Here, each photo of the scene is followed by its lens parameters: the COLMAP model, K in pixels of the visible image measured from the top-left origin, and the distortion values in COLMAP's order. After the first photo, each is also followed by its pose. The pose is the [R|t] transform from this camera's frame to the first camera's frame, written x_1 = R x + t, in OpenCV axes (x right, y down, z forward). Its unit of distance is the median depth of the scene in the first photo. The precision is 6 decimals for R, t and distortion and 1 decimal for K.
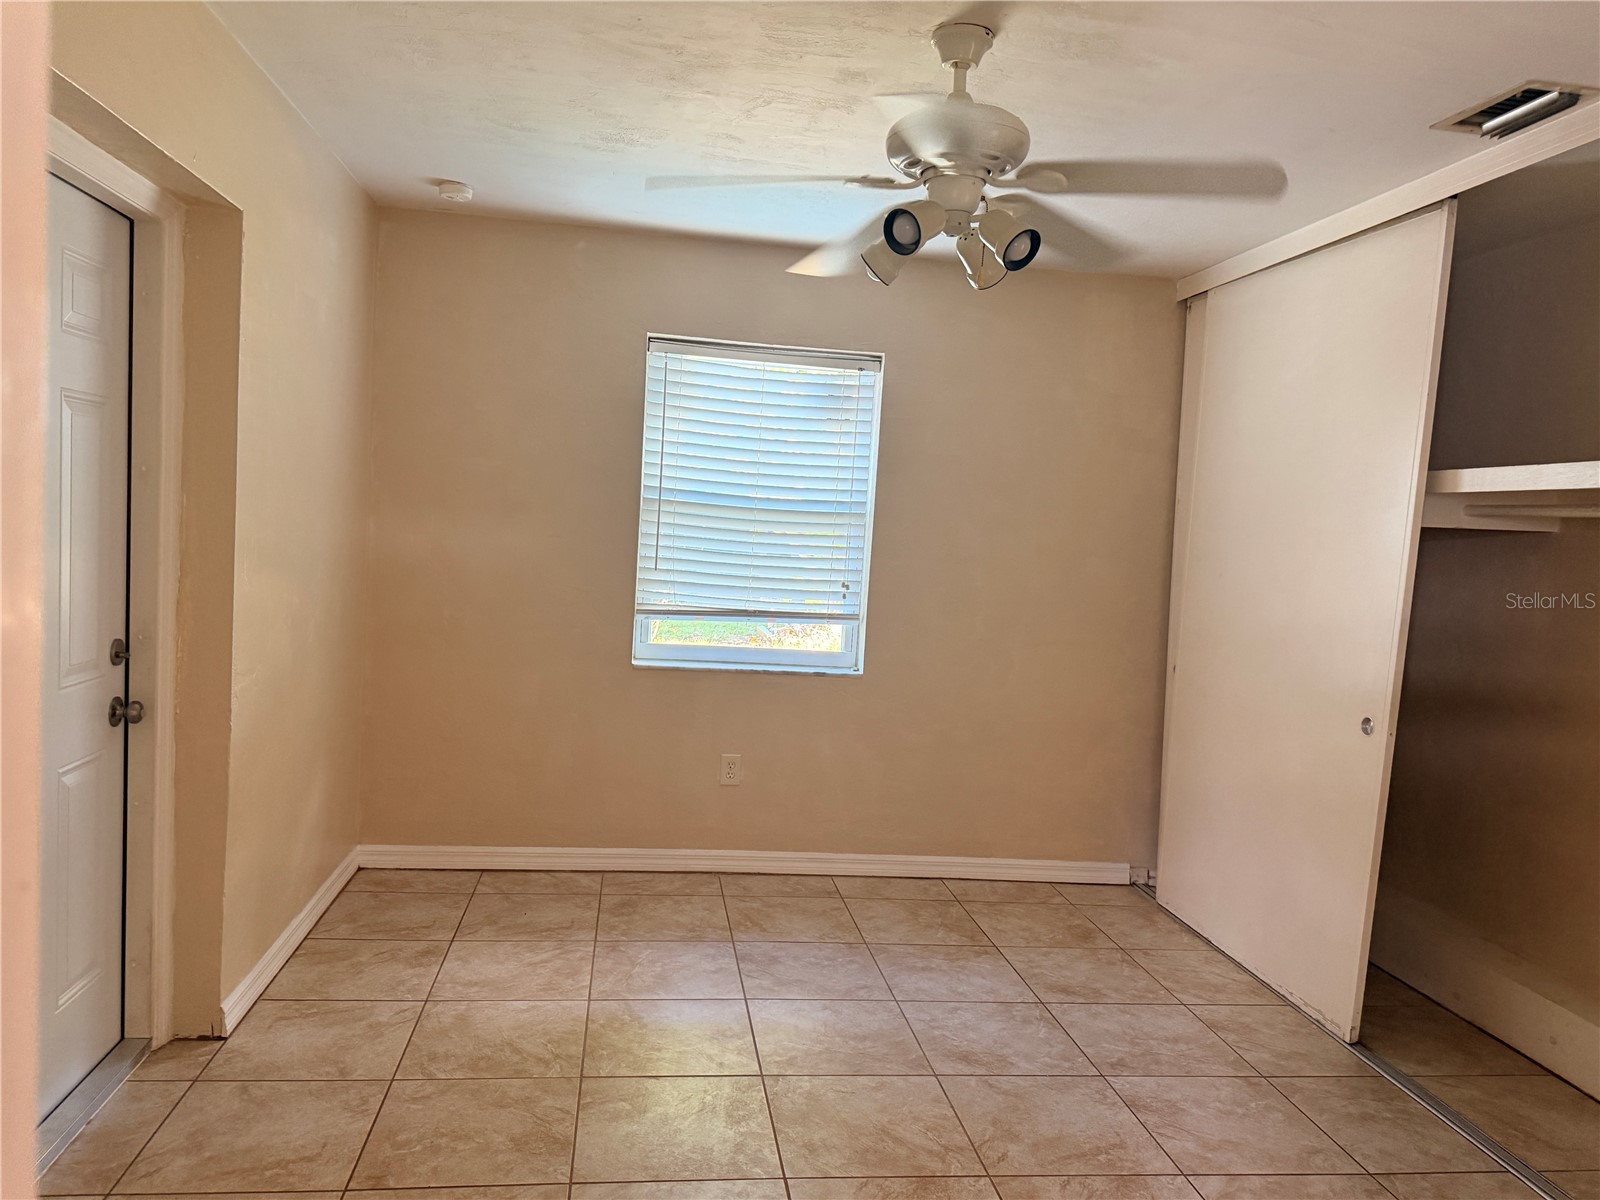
lens RADIAL K [[1135.3, 0, 795.3], [0, 1135.3, 586.5], [0, 0, 1]] dist [0.065560, -0.070267]
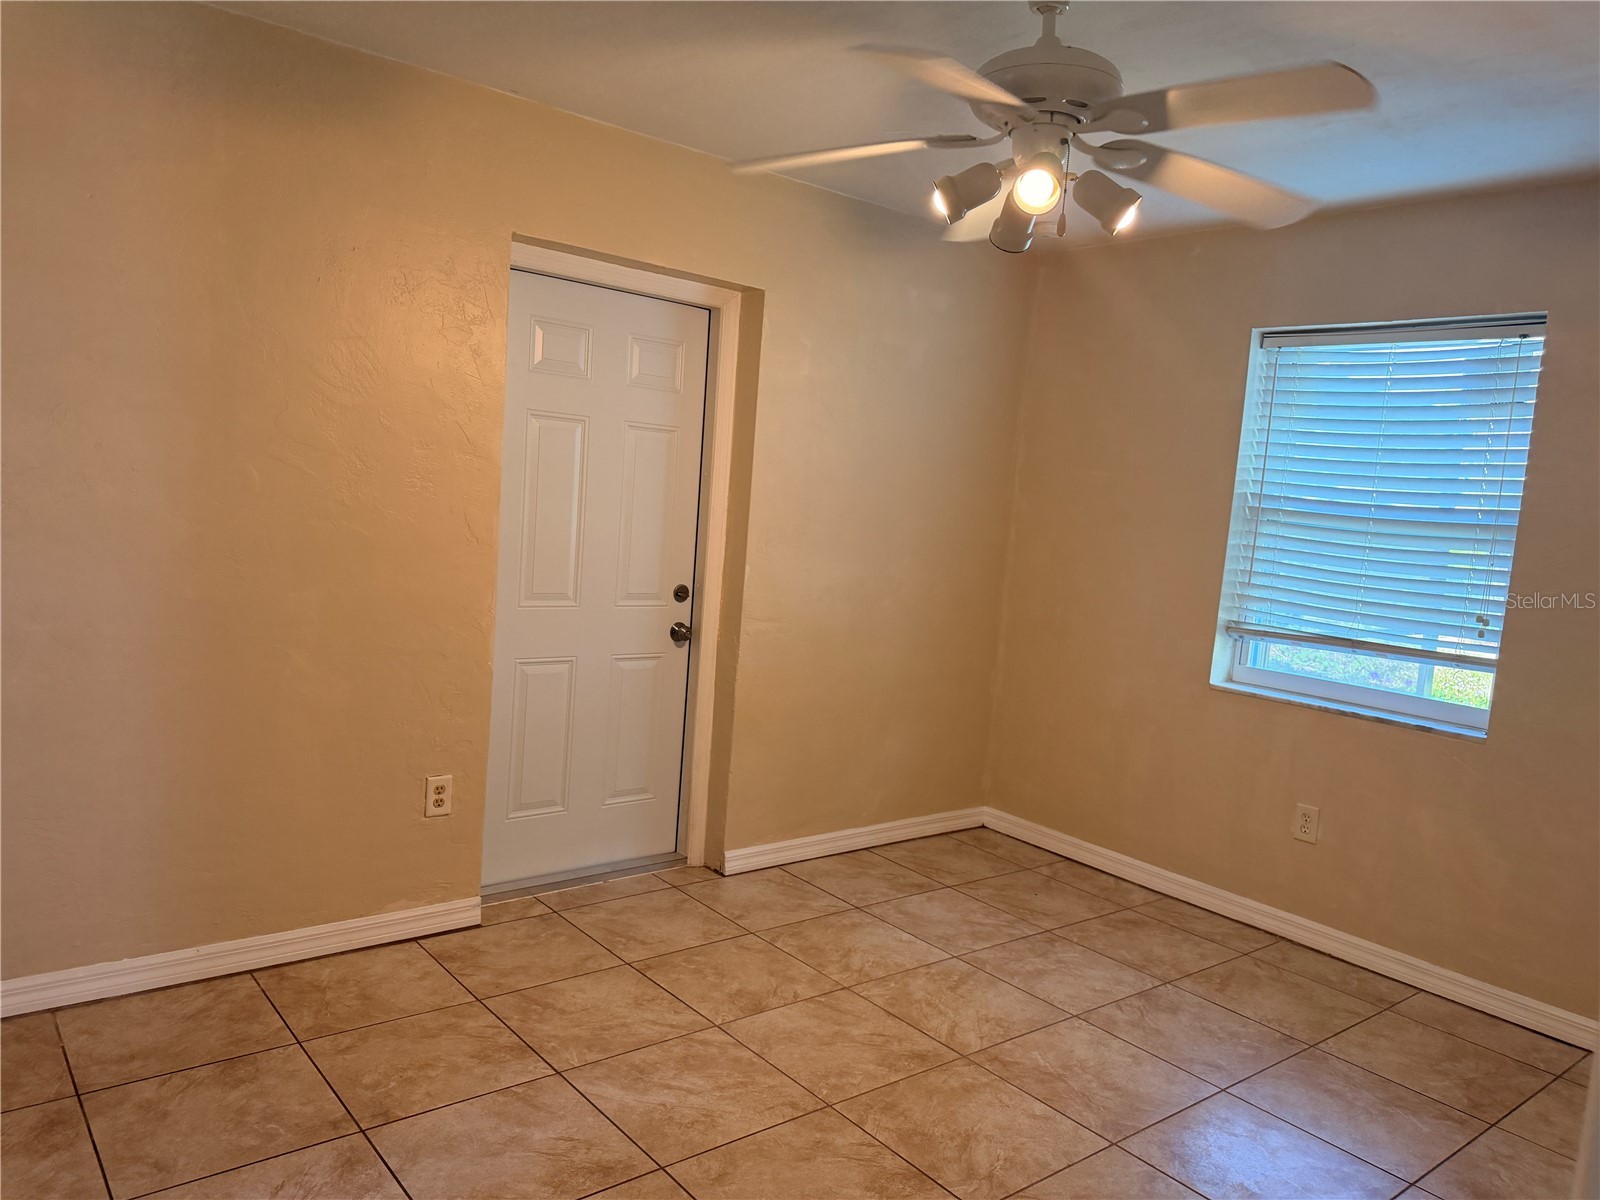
lens RADIAL K [[1135.3, 0, 775.1], [0, 1135.3, 576.5], [0, 0, 1]] dist [0.065560, -0.070267]
pose [[0.519273, 0.046535, -0.853341, 0.571671], [-0.093964, 0.995571, -0.002888, 0.020767], [0.849427, 0.081683, 0.521346, 0.237919]]
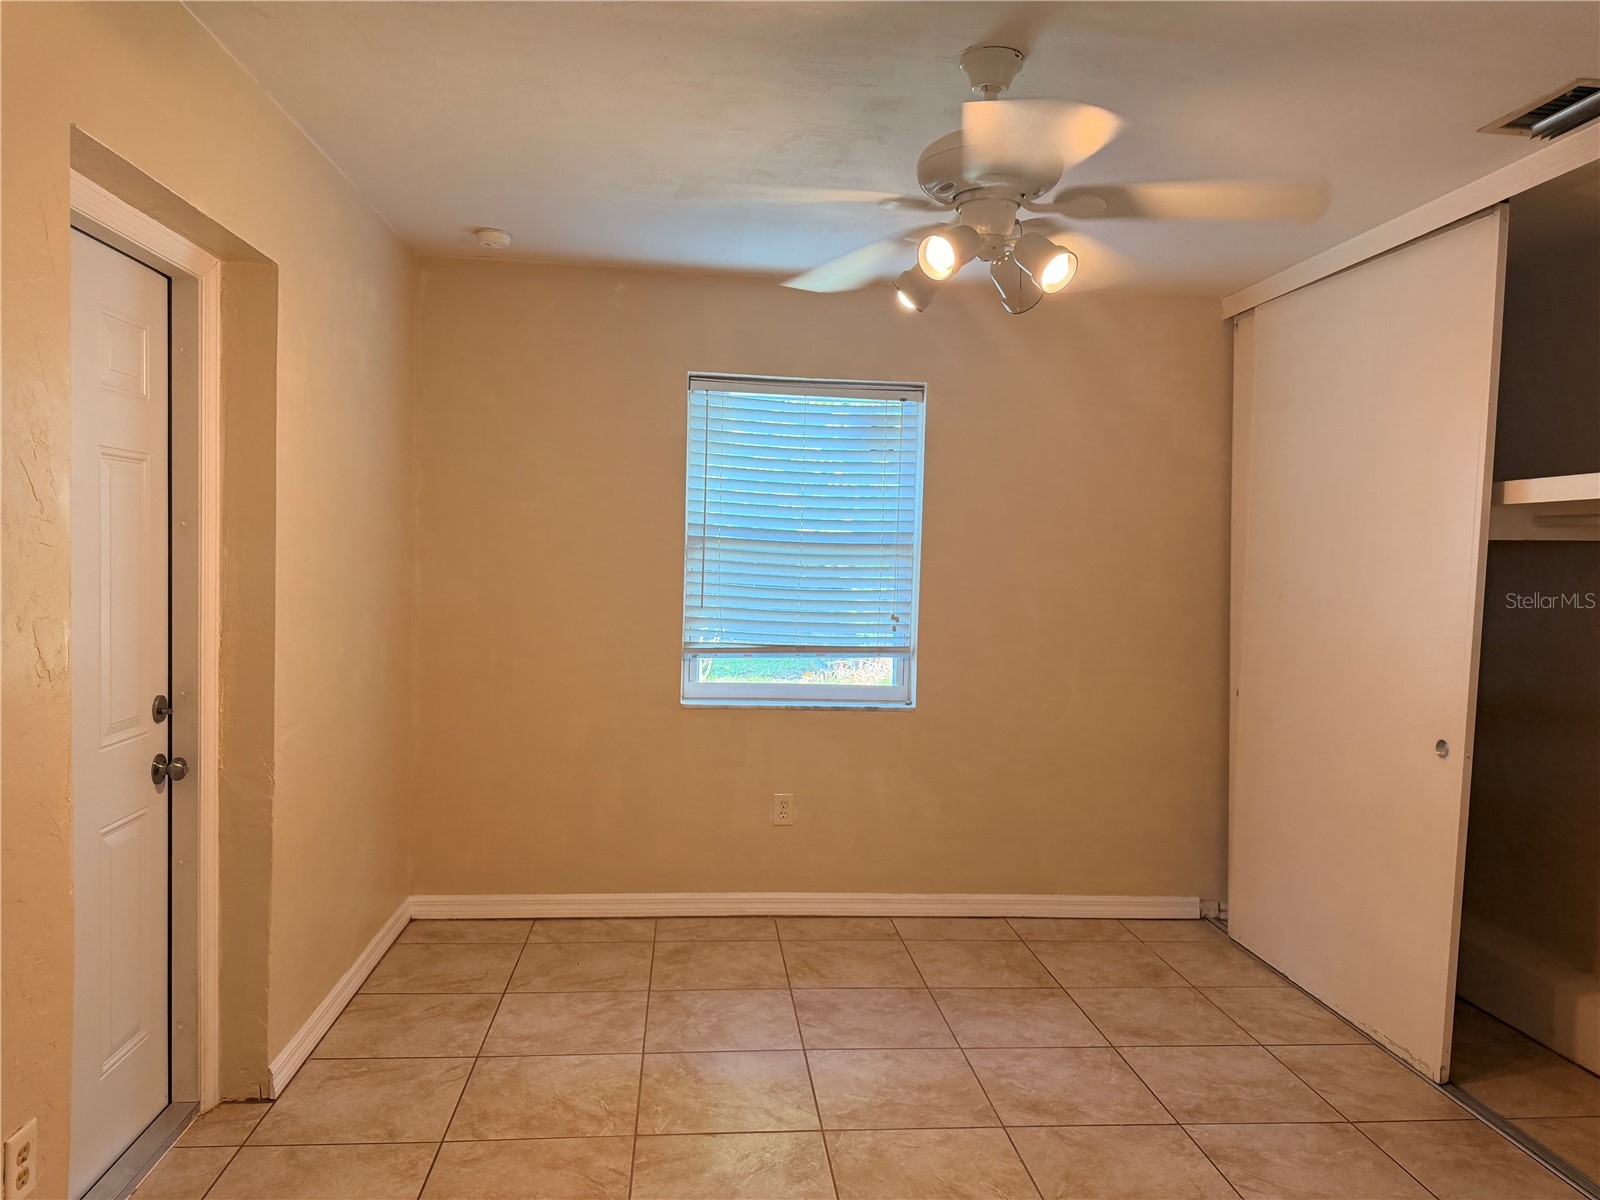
lens RADIAL K [[1135.3, 0, 811.3], [0, 1135.3, 579.7], [0, 0, 1]] dist [0.065560, -0.070267]
pose [[0.999005, -0.031075, -0.031994, 0.005579], [0.029914, 0.998899, -0.036138, -0.000920], [0.033082, 0.035145, 0.998835, 0.016611]]
